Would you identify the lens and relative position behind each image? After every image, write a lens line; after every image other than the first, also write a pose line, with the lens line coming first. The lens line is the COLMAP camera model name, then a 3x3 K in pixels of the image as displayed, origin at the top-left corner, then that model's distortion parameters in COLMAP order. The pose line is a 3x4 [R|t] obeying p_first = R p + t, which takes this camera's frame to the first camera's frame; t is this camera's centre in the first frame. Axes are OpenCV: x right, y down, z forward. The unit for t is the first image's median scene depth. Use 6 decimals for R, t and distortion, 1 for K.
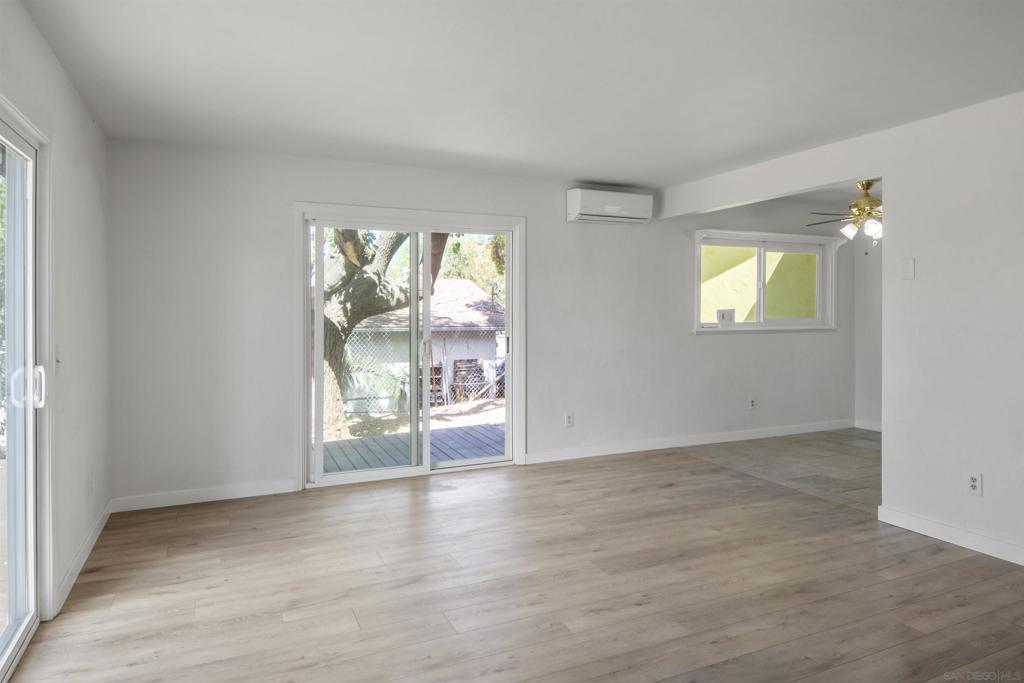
lens RADIAL K [[631.2, 0, 512.0], [0, 631.2, 341.5], [0, 0, 1]] dist [0.031955, -0.046358]
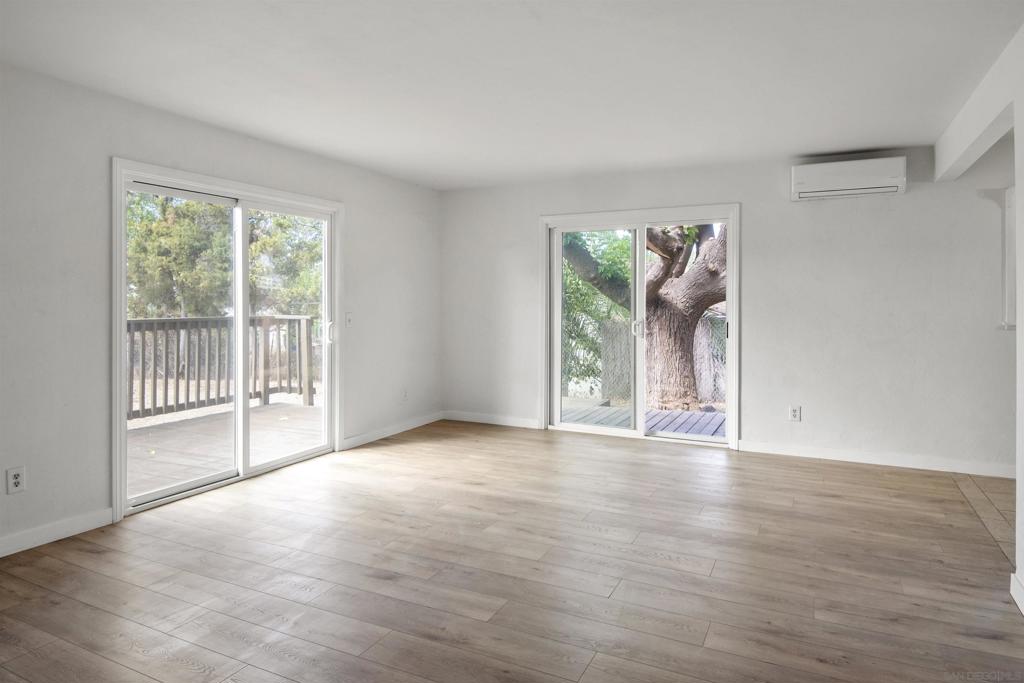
lens RADIAL K [[618.6, 0, 510.5], [0, 618.6, 309.6], [0, 0, 1]] dist [0.045677, -0.040604]
pose [[0.632292, 0.016714, -0.774550, 0.733148], [-0.041682, 0.999053, -0.012468, 0.000471], [0.773608, 0.040168, 0.632390, 0.121252]]
